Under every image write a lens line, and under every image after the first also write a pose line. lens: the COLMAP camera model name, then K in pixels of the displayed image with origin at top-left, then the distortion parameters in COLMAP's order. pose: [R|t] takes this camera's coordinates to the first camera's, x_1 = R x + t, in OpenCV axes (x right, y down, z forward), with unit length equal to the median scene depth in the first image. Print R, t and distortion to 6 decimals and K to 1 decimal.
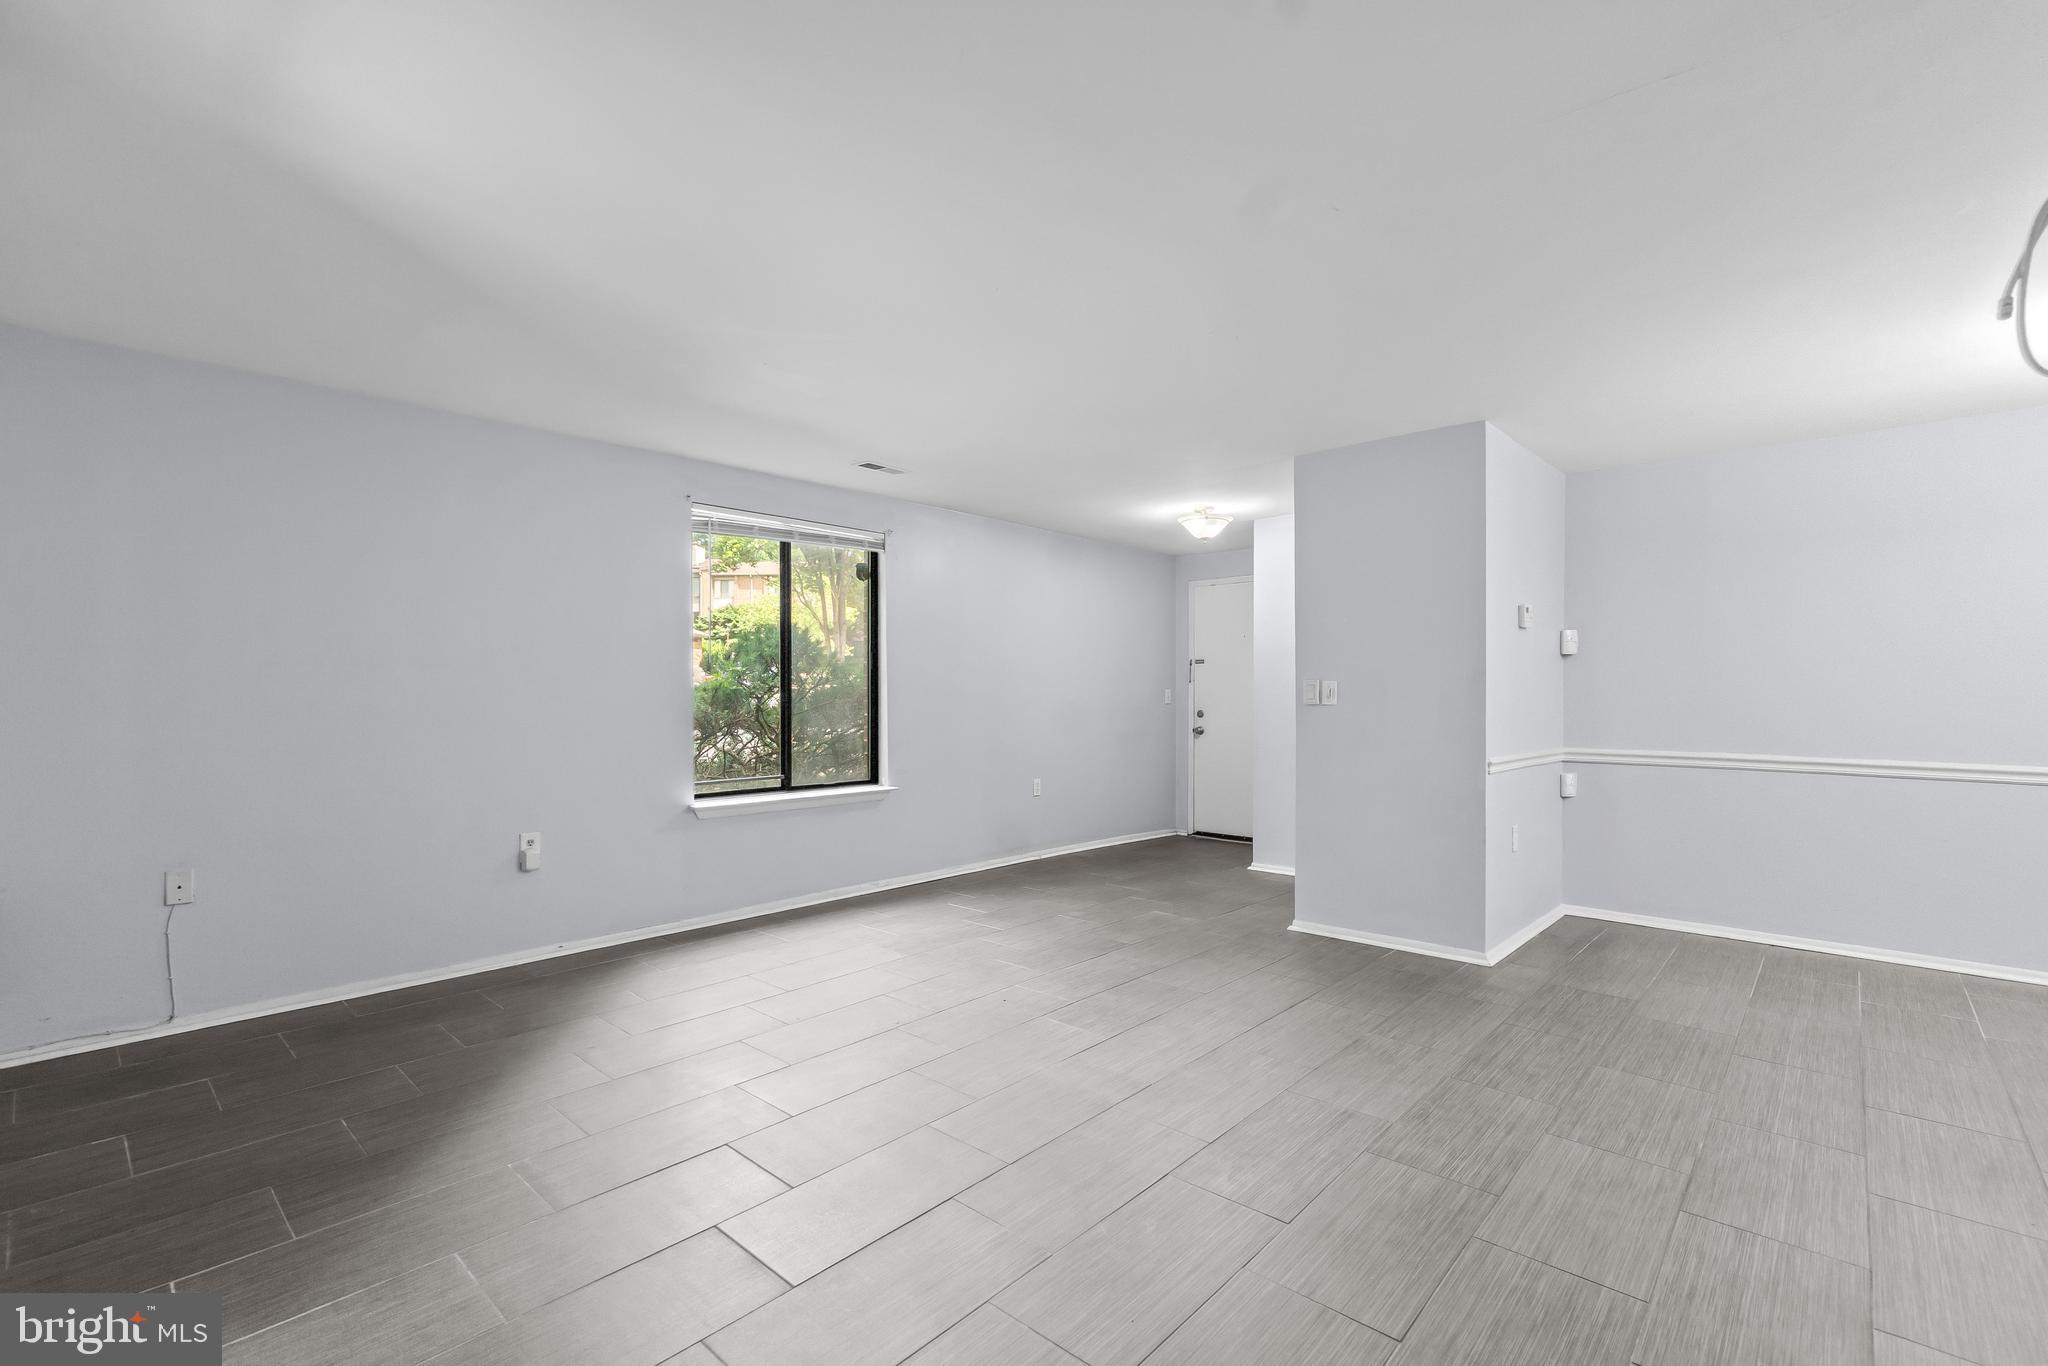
lens RADIAL K [[912.6, 0, 1010.5], [0, 912.6, 690.8], [0, 0, 1]] dist [-0.000544, -0.001034]
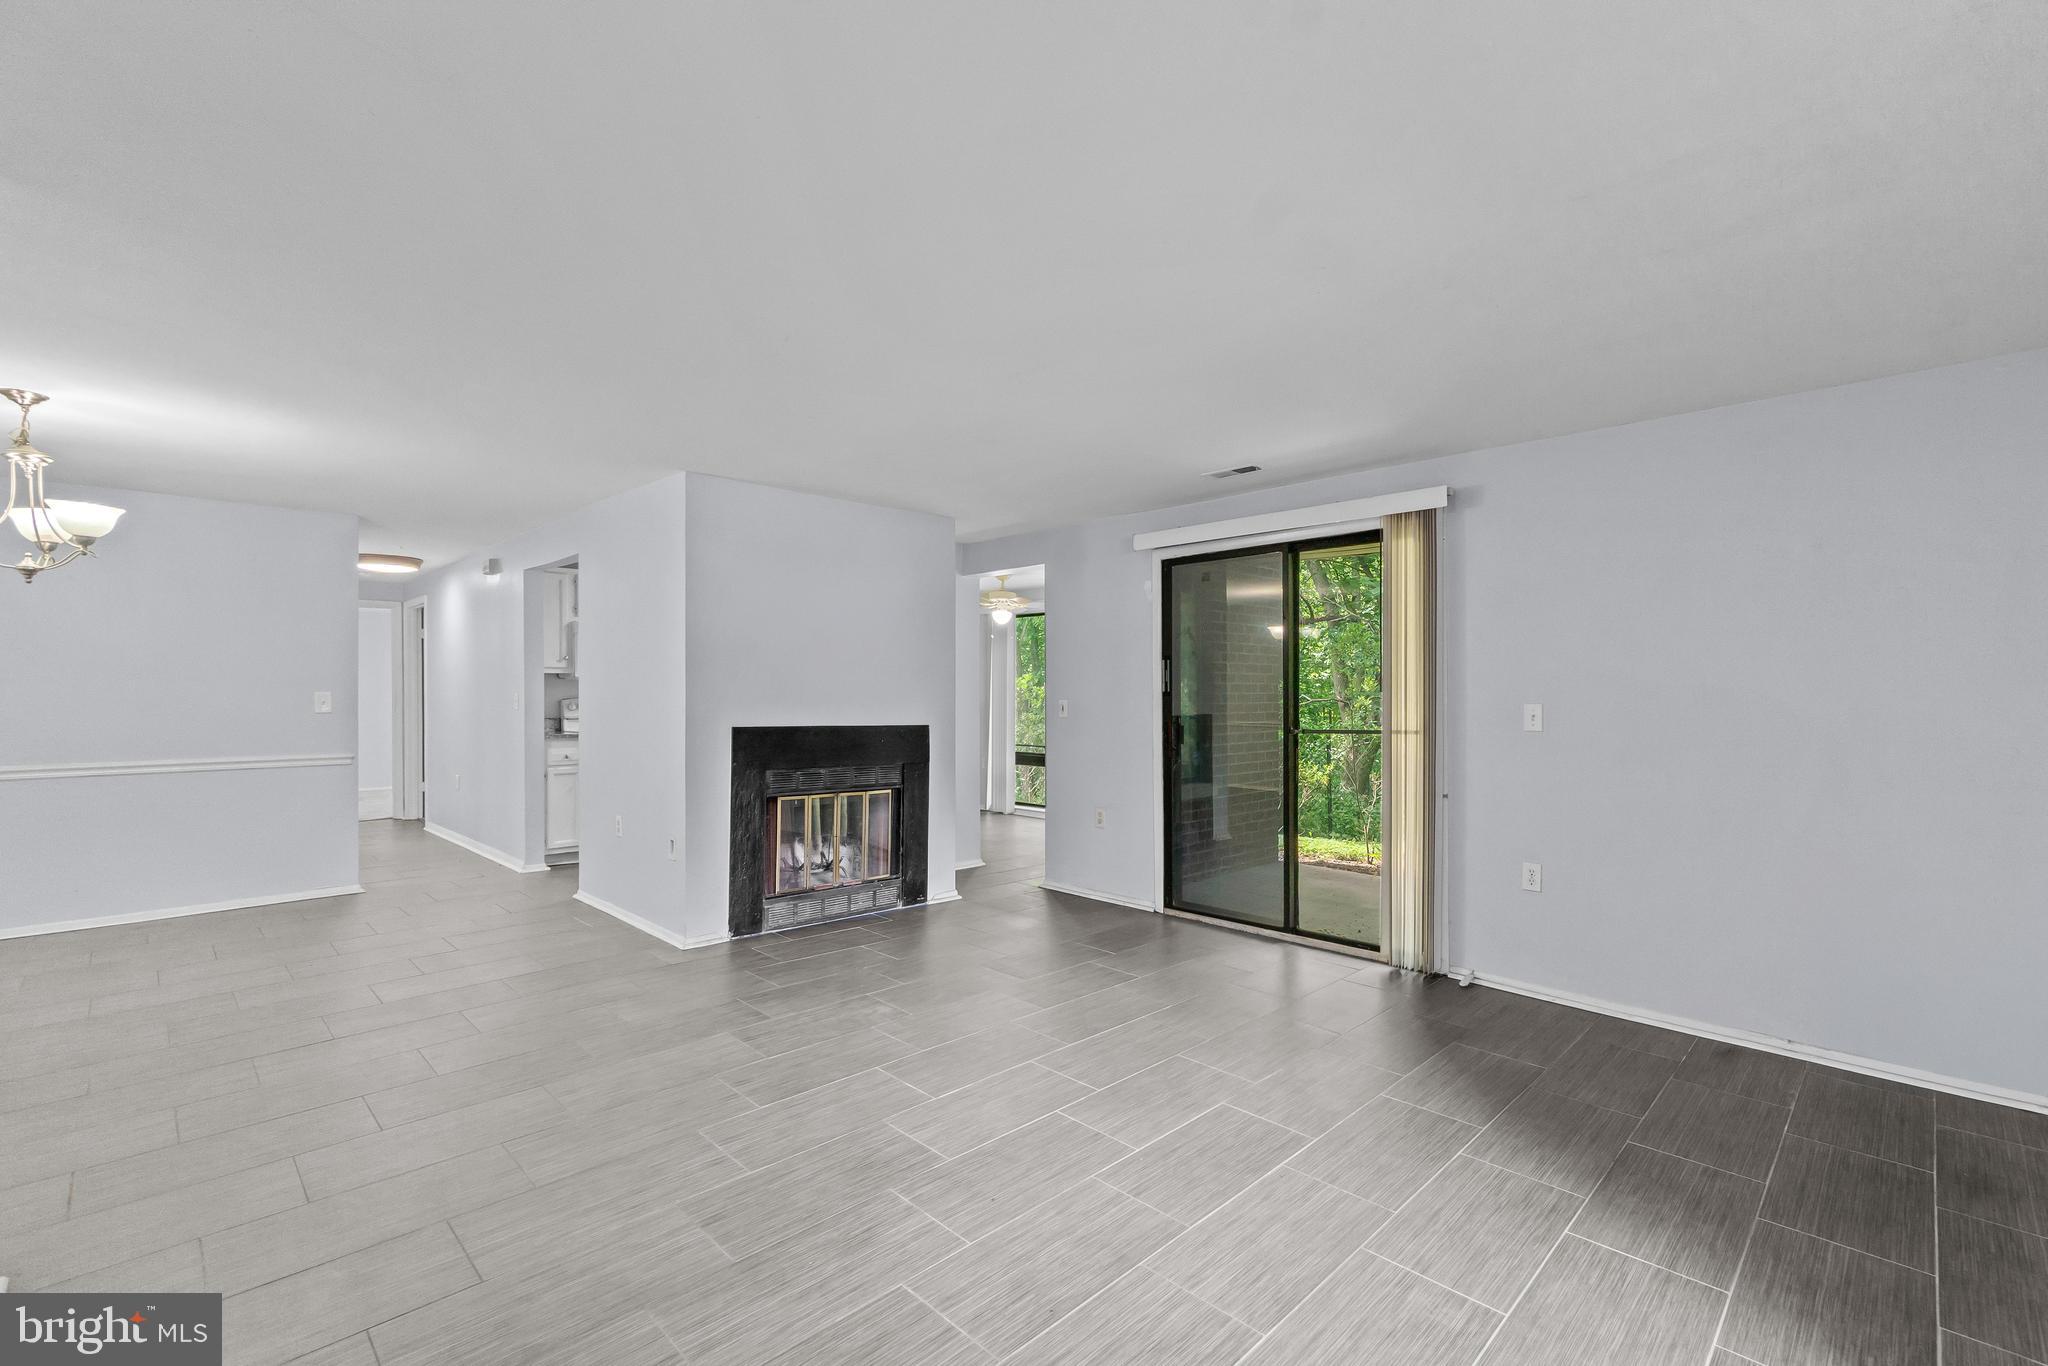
lens RADIAL K [[912.6, 0, 1019.7], [0, 912.6, 695.4], [0, 0, 1]] dist [-0.000544, -0.001034]
pose [[-0.999139, -0.005527, 0.041114, -0.037427], [-0.005362, 0.999977, 0.004136, -0.019965], [-0.041136, 0.003911, -0.999146, 1.195667]]
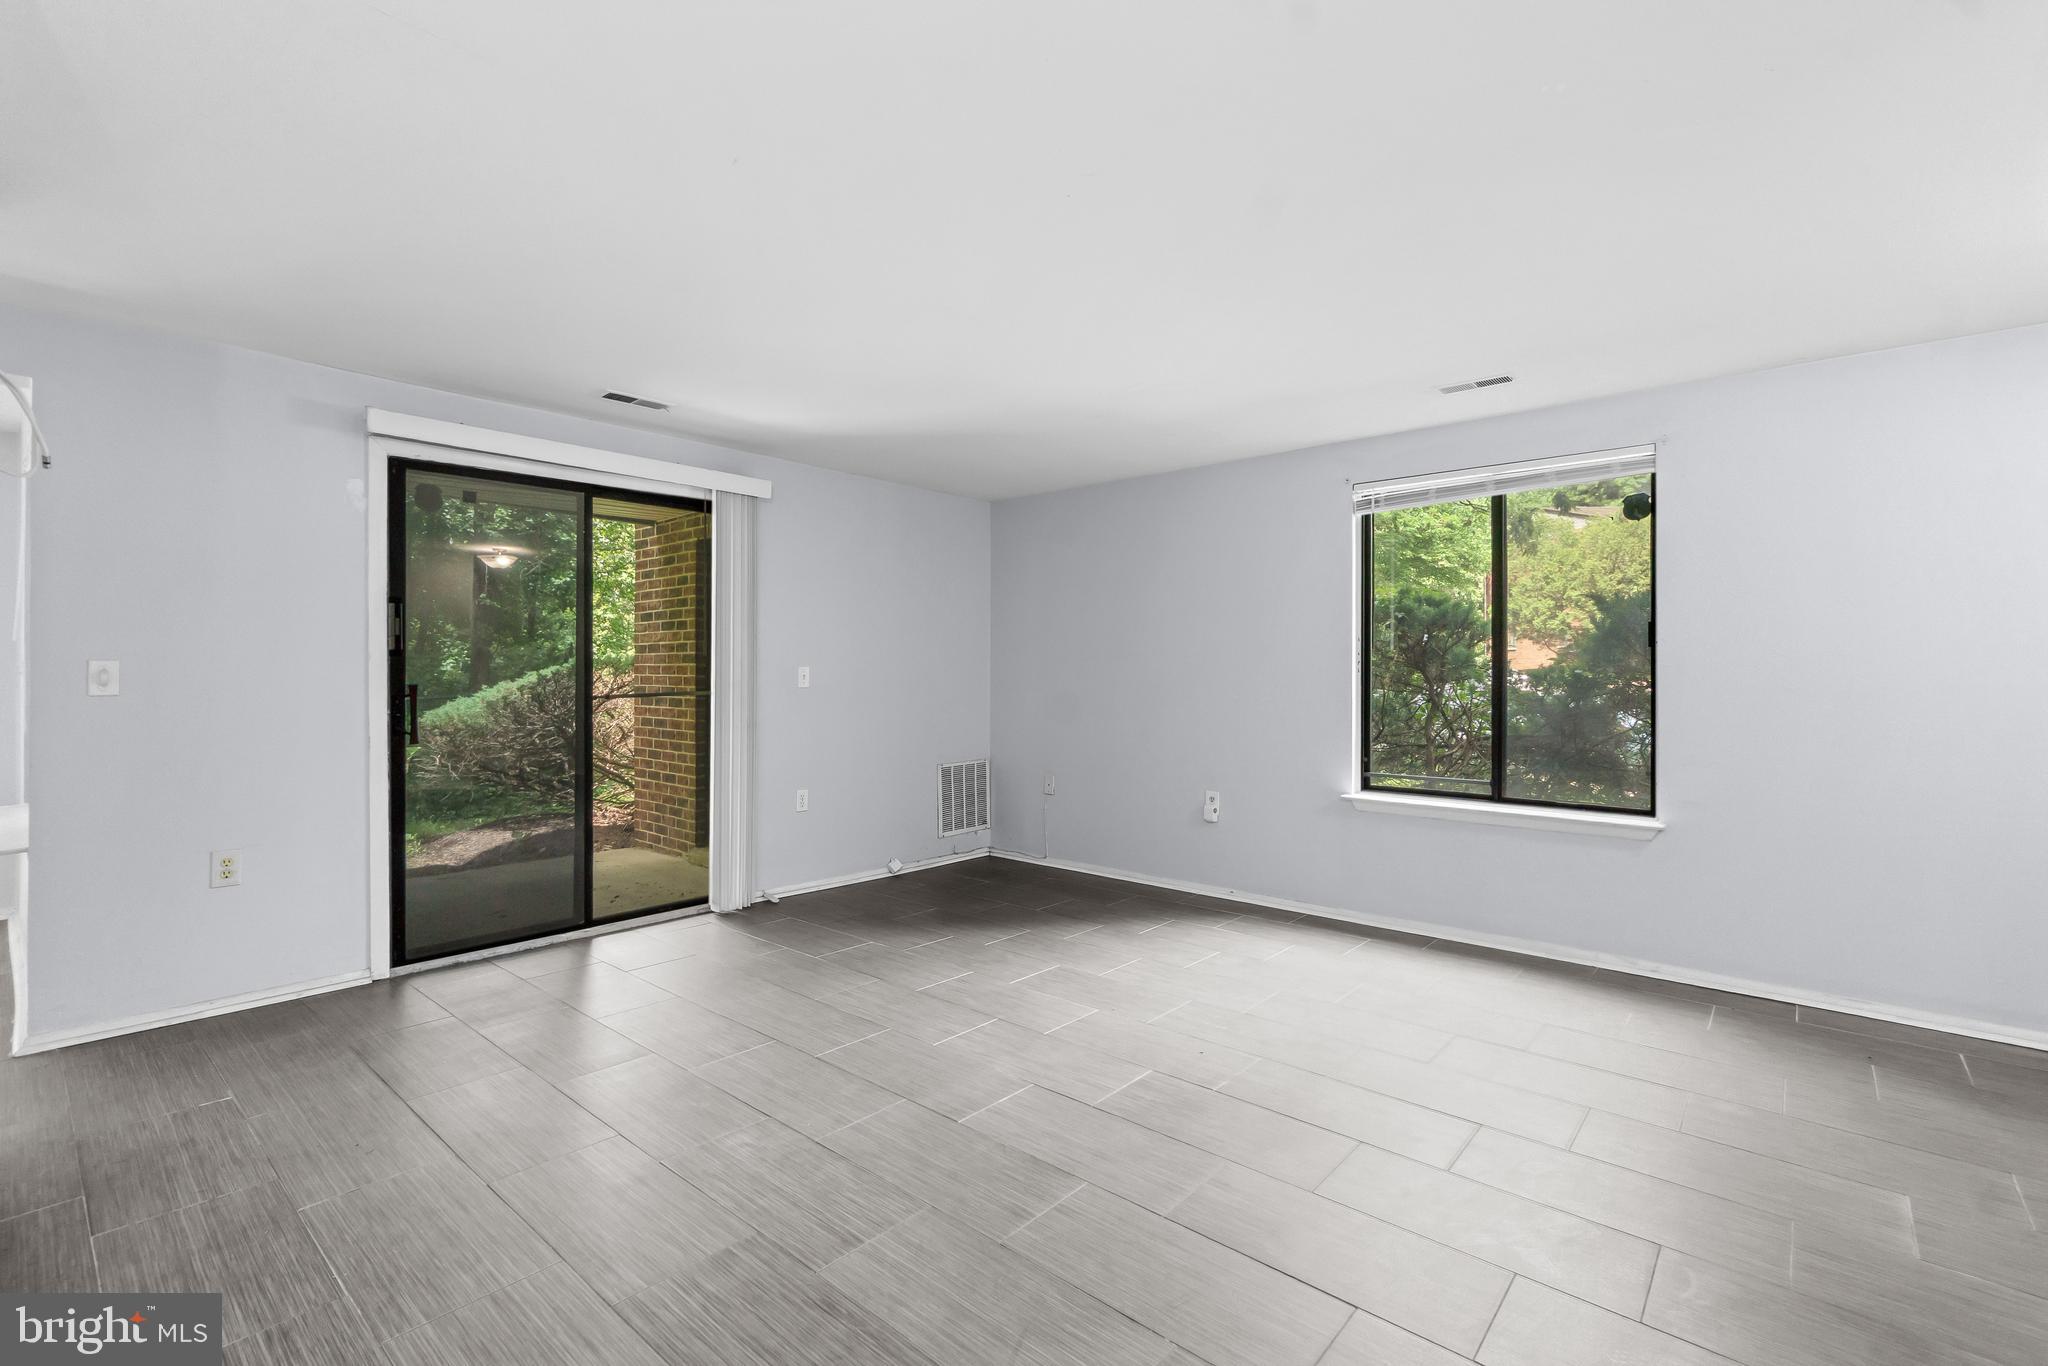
lens RADIAL K [[912.6, 0, 1009.9], [0, 912.6, 675.0], [0, 0, 1]] dist [-0.000544, -0.001034]
pose [[0.022025, 0.000640, -0.999757, 0.588582], [-0.003054, 0.999995, 0.000573, -0.002541], [0.999753, 0.003041, 0.022027, 0.581136]]
